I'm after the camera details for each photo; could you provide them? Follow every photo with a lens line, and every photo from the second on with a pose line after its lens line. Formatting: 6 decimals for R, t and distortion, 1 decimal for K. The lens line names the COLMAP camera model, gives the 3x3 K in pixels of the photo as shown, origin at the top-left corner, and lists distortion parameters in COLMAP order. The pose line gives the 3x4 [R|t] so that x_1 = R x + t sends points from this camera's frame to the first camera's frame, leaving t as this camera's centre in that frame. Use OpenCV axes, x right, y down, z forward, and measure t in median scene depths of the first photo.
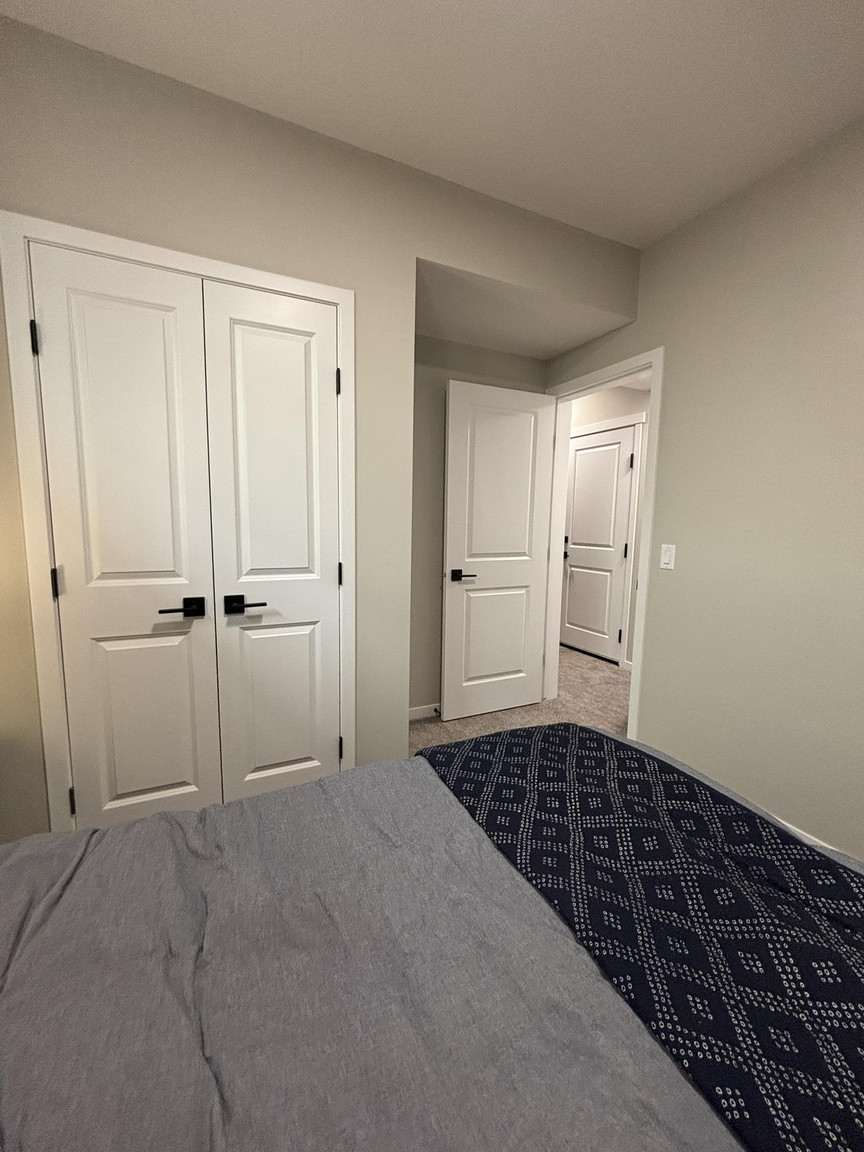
lens RADIAL K [[464.6, 0, 439.0], [0, 464.6, 575.3], [0, 0, 1]] dist [-0.002769, -0.000382]
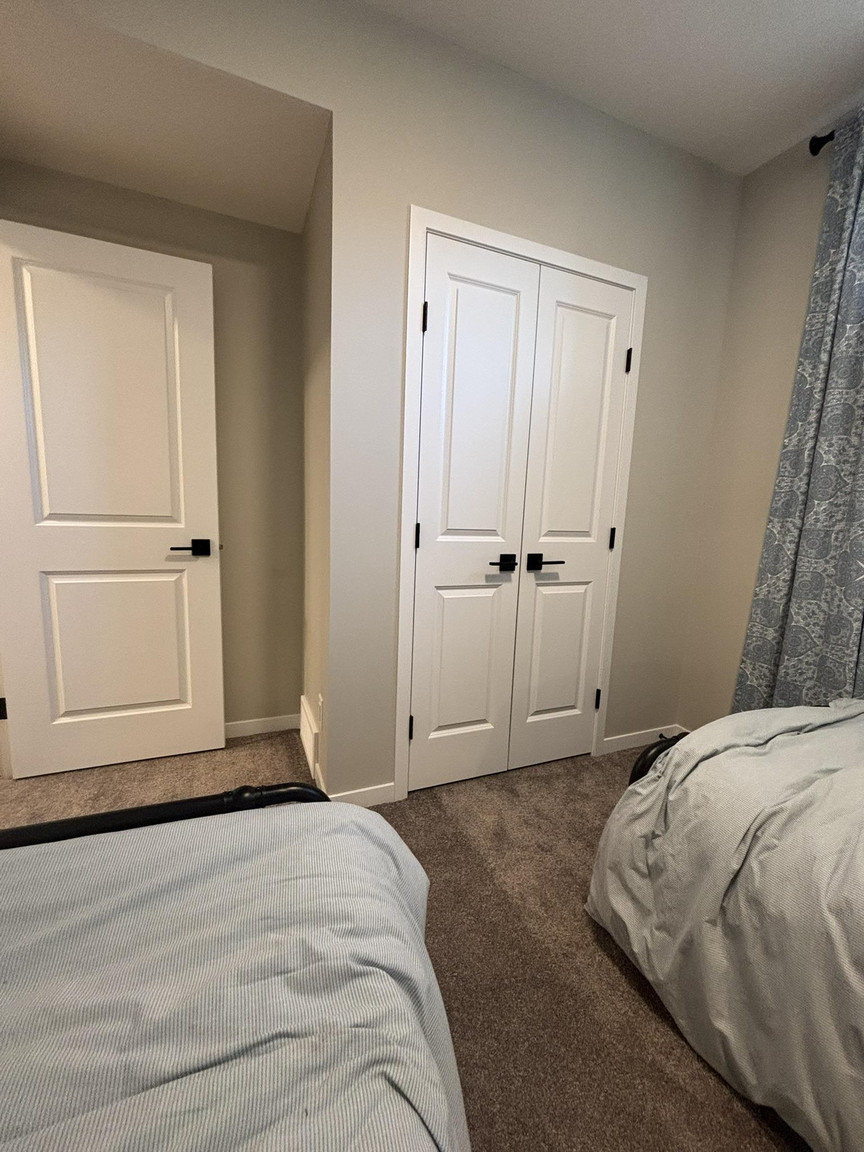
lens RADIAL K [[464.6, 0, 439.0], [0, 464.6, 575.3], [0, 0, 1]] dist [-0.002769, -0.000382]
pose [[0.998631, 0.023428, -0.046766, -0.612325], [-0.022709, 0.999617, 0.015837, 0.081425], [0.047119, -0.014753, 0.998780, -0.119270]]
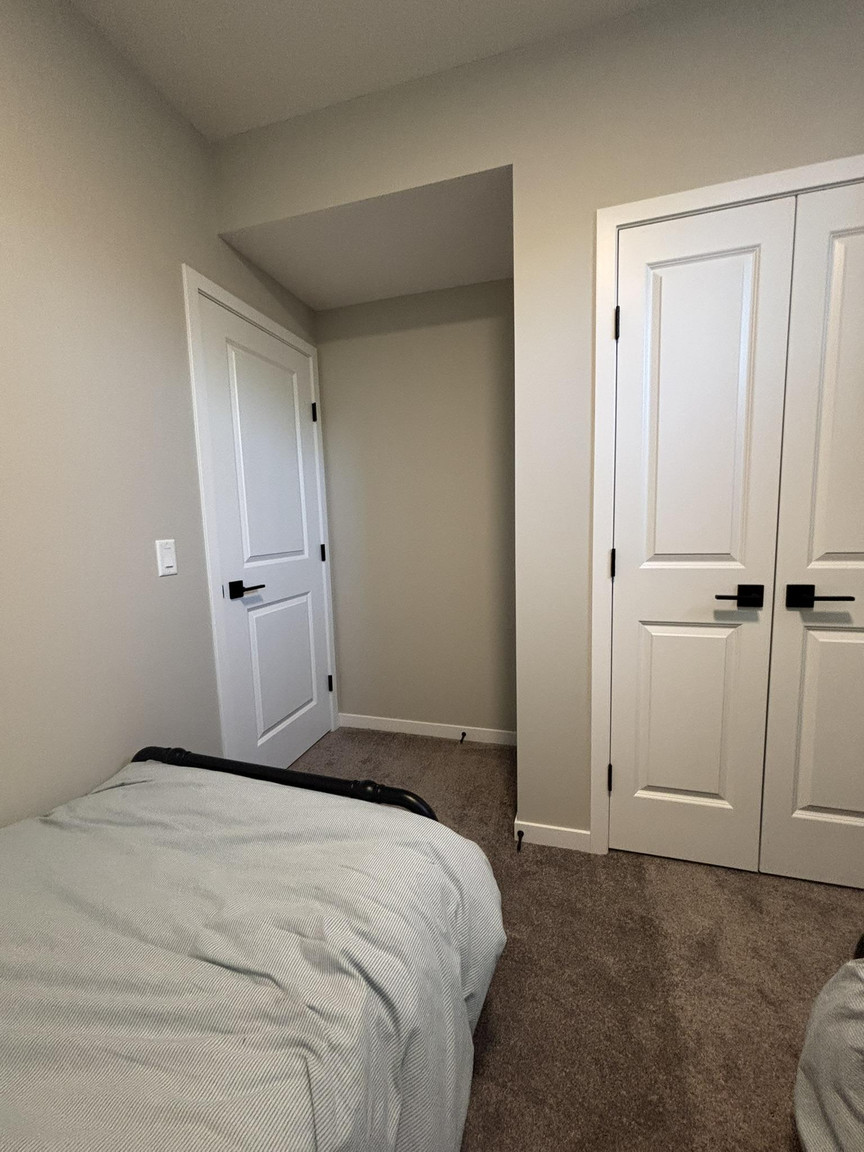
lens RADIAL K [[466.5, 0, 433.6], [0, 466.5, 574.6], [0, 0, 1]] dist [-0.001826, 0.000618]
pose [[0.737310, 0.034107, -0.674693, -0.363738], [-0.039360, 0.999197, 0.007497, 0.043645], [0.674407, 0.021028, 0.738060, -0.025687]]
